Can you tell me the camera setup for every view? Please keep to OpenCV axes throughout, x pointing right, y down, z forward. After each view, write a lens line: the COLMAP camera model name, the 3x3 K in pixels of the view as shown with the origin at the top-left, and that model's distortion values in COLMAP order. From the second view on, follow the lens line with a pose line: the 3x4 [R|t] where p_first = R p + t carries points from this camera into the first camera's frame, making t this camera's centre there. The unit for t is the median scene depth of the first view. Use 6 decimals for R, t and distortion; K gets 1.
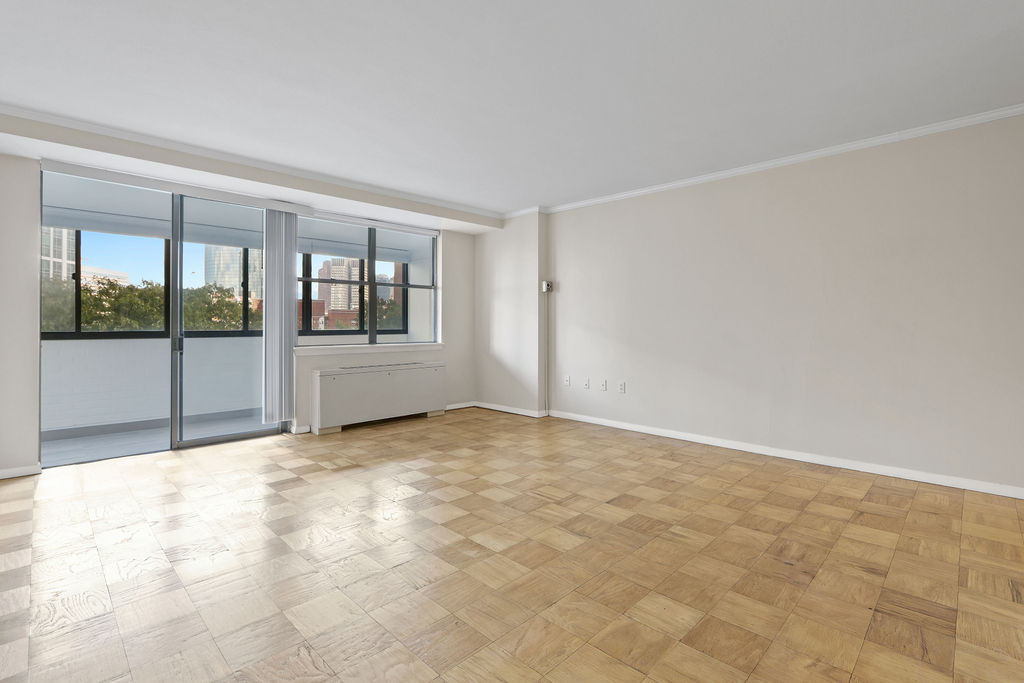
lens RADIAL K [[474.8, 0, 511.7], [0, 474.8, 325.4], [0, 0, 1]] dist [-0.016269, 0.001091]
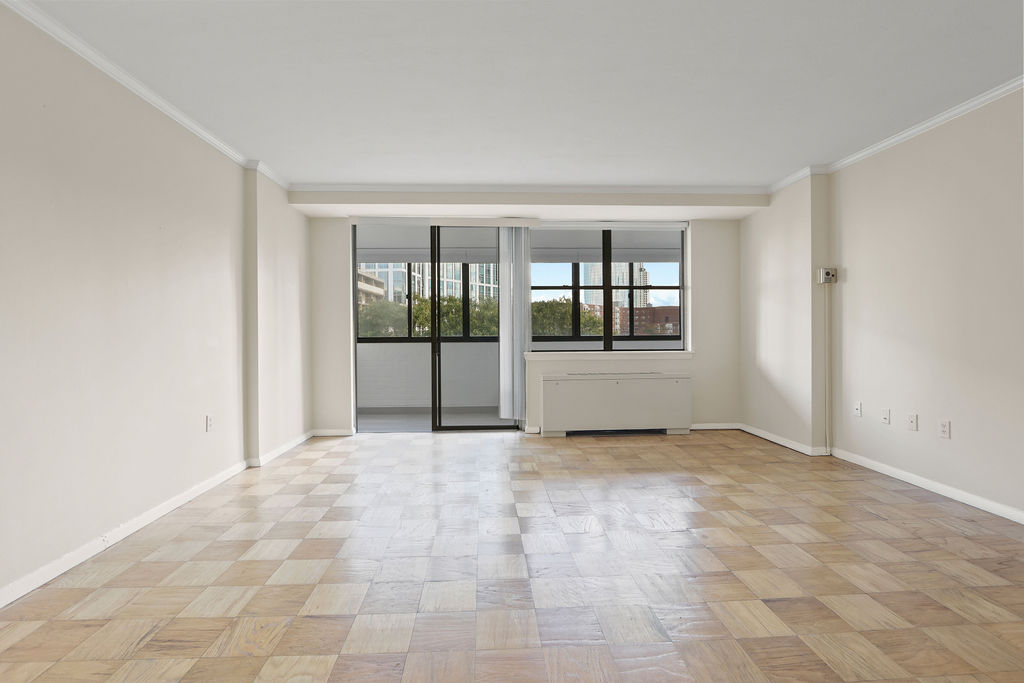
lens RADIAL K [[474.0, 0, 509.9], [0, 474.0, 334.3], [0, 0, 1]] dist [-0.015274, 0.001262]
pose [[0.741305, -0.001665, -0.671166, 0.210902], [0.006528, 0.999968, 0.004730, 0.000594], [0.671136, -0.007888, 0.741292, 0.159949]]
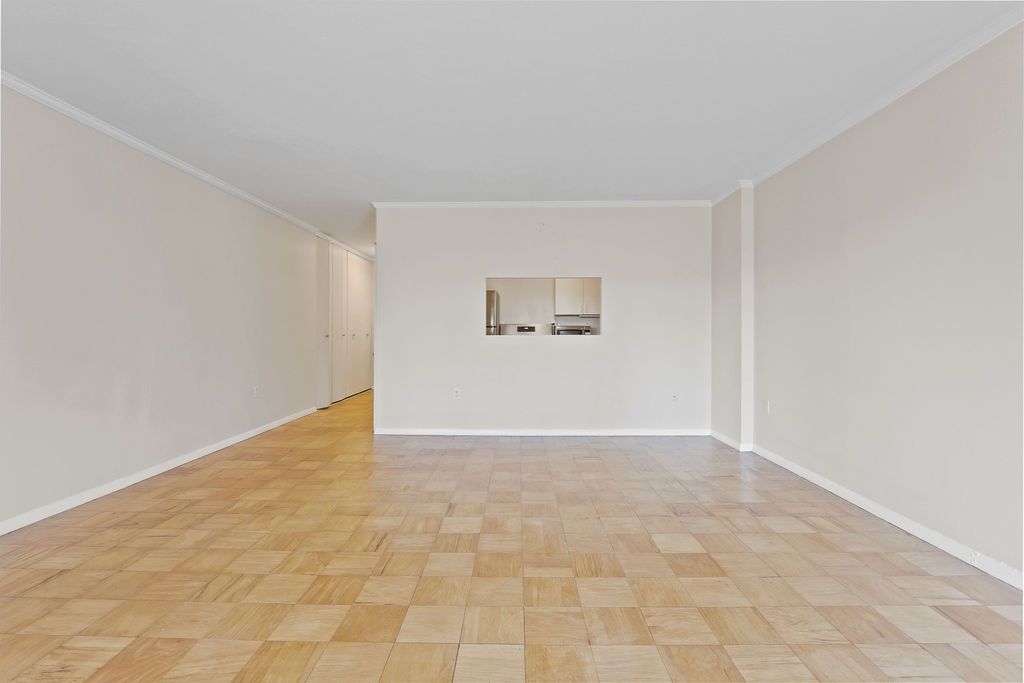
lens RADIAL K [[474.0, 0, 509.9], [0, 474.0, 334.3], [0, 0, 1]] dist [-0.015274, 0.001262]
pose [[-0.694043, -0.005329, 0.719914, -0.389815], [-0.003078, 0.999985, 0.004434, -0.000553], [-0.719927, 0.000861, -0.694050, 0.816104]]
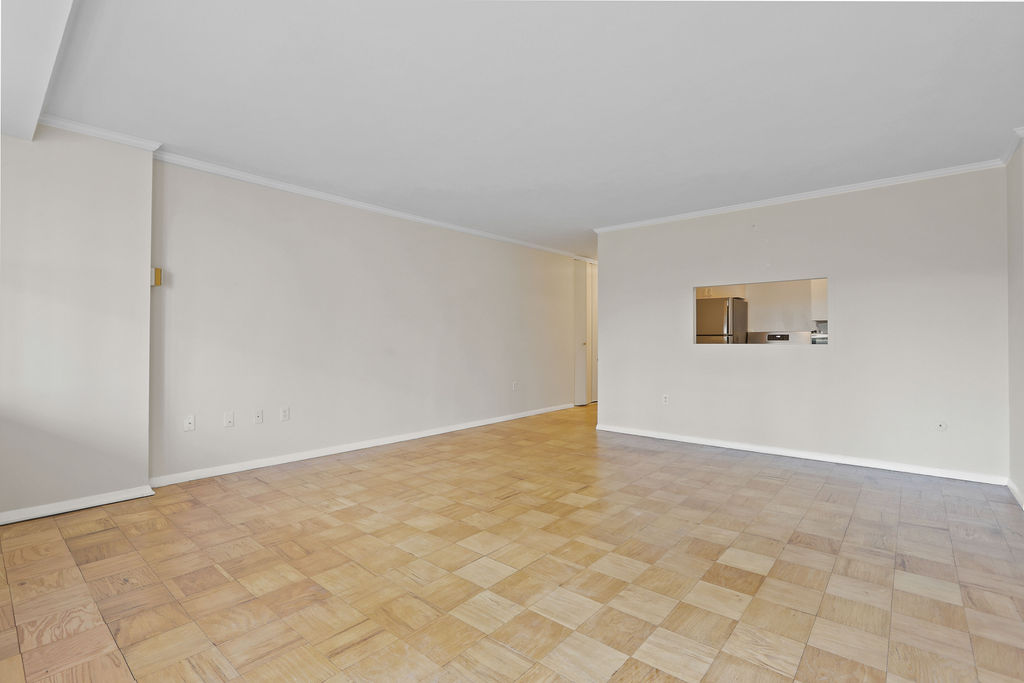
lens RADIAL K [[474.0, 0, 509.9], [0, 474.0, 334.3], [0, 0, 1]] dist [-0.015274, 0.001262]
pose [[-0.072362, 0.010306, 0.997325, -0.602940], [-0.002298, 0.999942, -0.010499, -0.002586], [-0.997376, -0.003052, -0.072334, 0.630764]]
